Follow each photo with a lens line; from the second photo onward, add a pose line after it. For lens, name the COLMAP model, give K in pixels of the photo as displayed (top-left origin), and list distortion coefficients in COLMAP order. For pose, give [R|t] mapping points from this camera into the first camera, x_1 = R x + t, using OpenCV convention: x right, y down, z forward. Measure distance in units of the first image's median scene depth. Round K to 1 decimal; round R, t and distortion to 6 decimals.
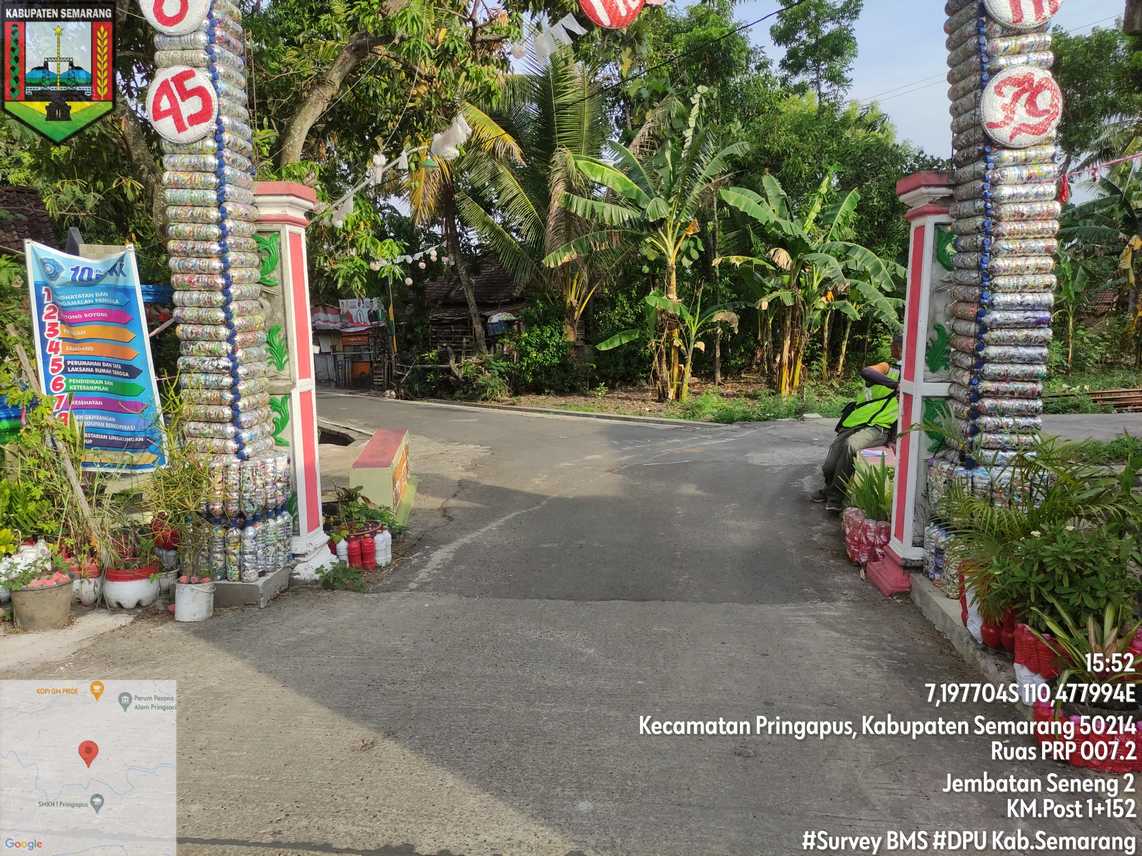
lens RADIAL K [[841.3, 0, 568.2], [0, 841.3, 425.5], [0, 0, 1]] dist [0.057197, -0.058718]
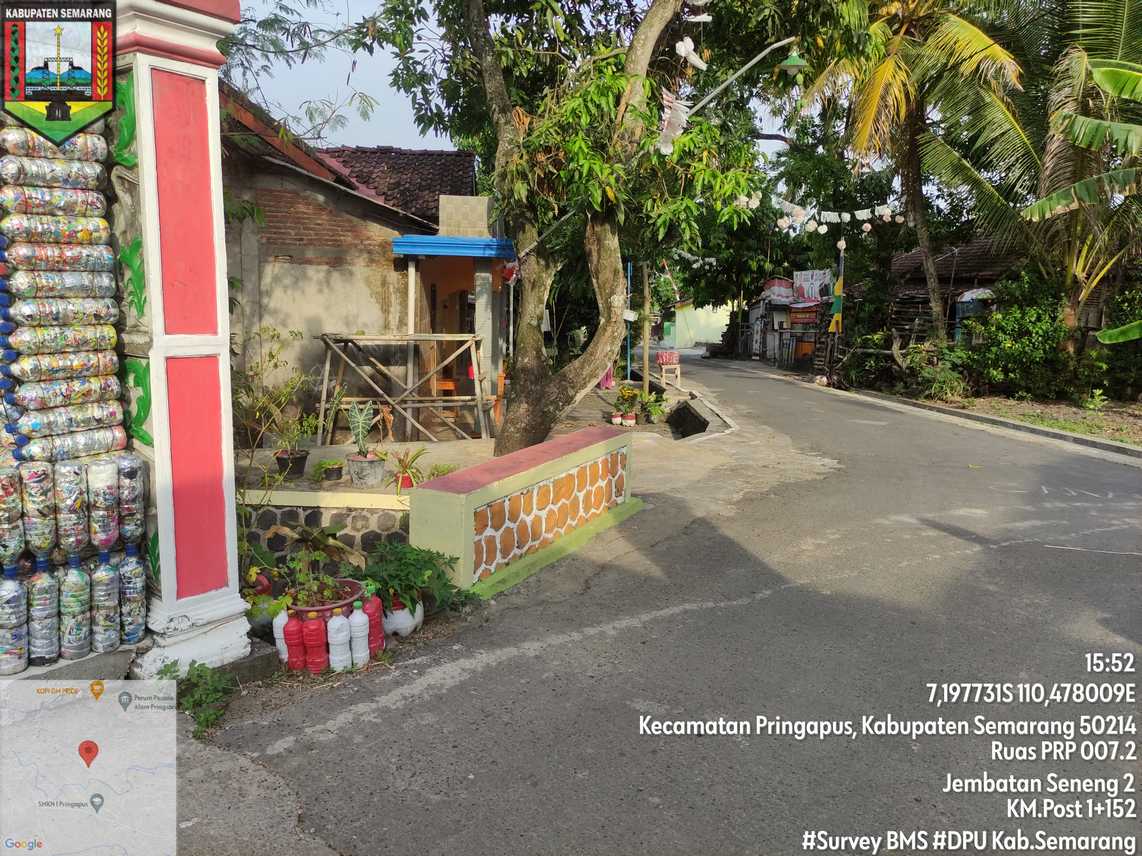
lens RADIAL K [[841.3, 0, 569.5], [0, 841.3, 427.8], [0, 0, 1]] dist [0.057197, -0.058718]
pose [[0.834376, 0.121789, -0.537572, 0.162269], [-0.107918, 0.992504, 0.057353, -0.039021], [0.540528, 0.010160, 0.841265, 0.479448]]
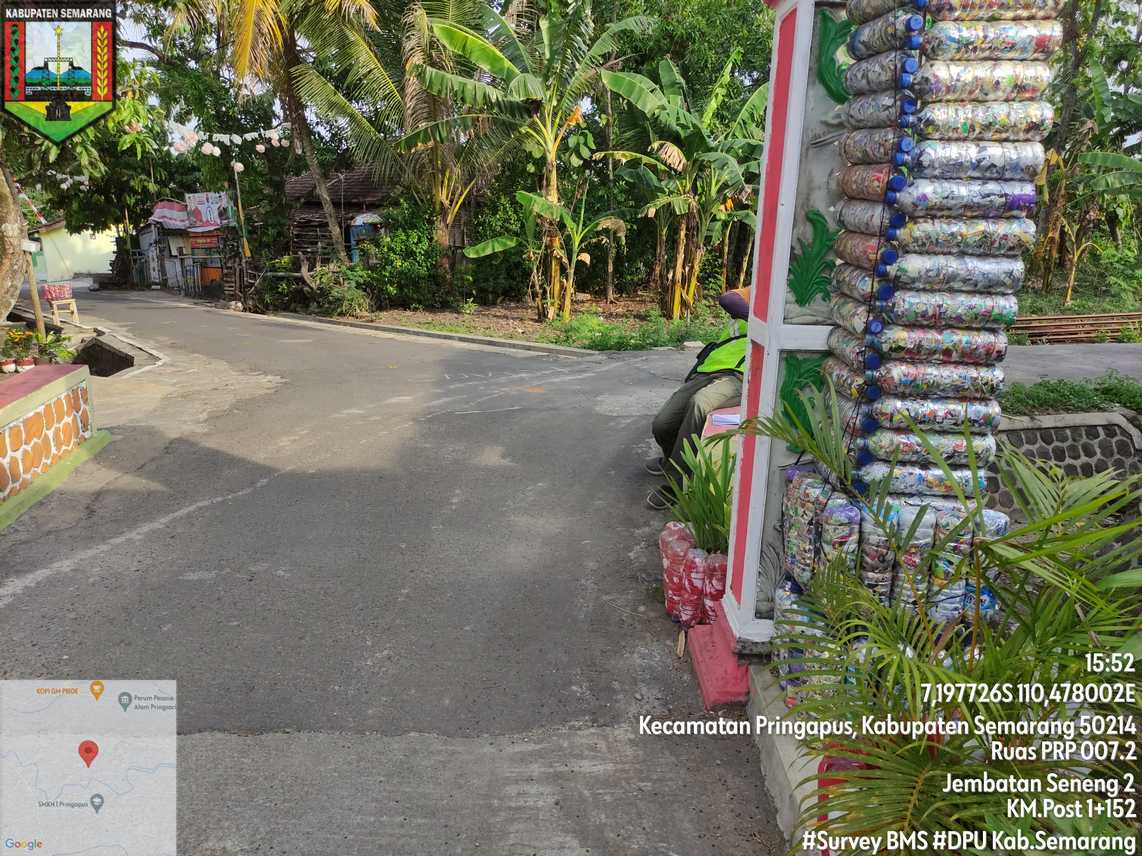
lens RADIAL K [[841.3, 0, 570.6], [0, 841.3, 428.9], [0, 0, 1]] dist [0.057197, -0.058718]
pose [[0.994995, 0.002728, 0.099885, 0.158055], [-0.013220, 0.994434, 0.104532, -0.026446], [-0.099044, -0.105329, 0.989493, 0.327240]]
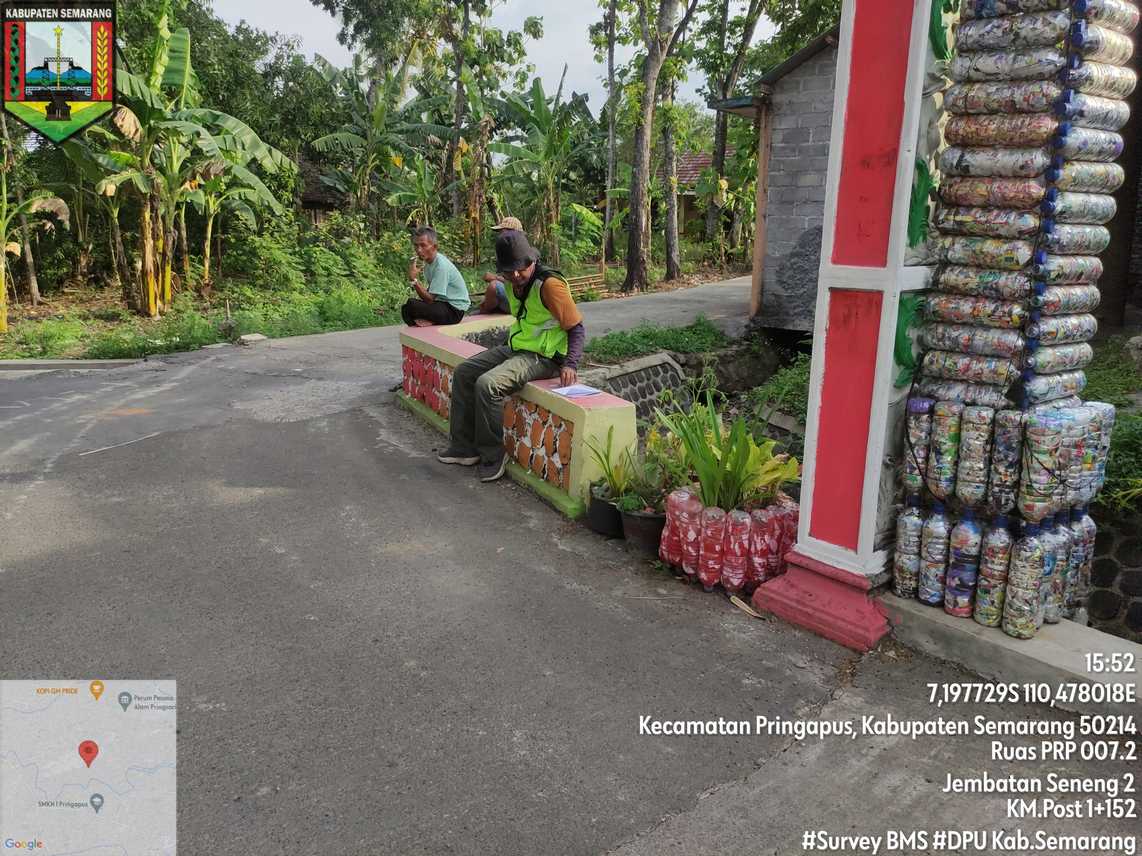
lens RADIAL K [[841.3, 0, 571.0], [0, 841.3, 431.0], [0, 0, 1]] dist [0.057197, -0.058718]
pose [[0.703116, -0.166813, 0.691232, -0.092056], [0.087810, 0.985022, 0.148394, -0.031450], [-0.705633, -0.043641, 0.707233, 0.509642]]
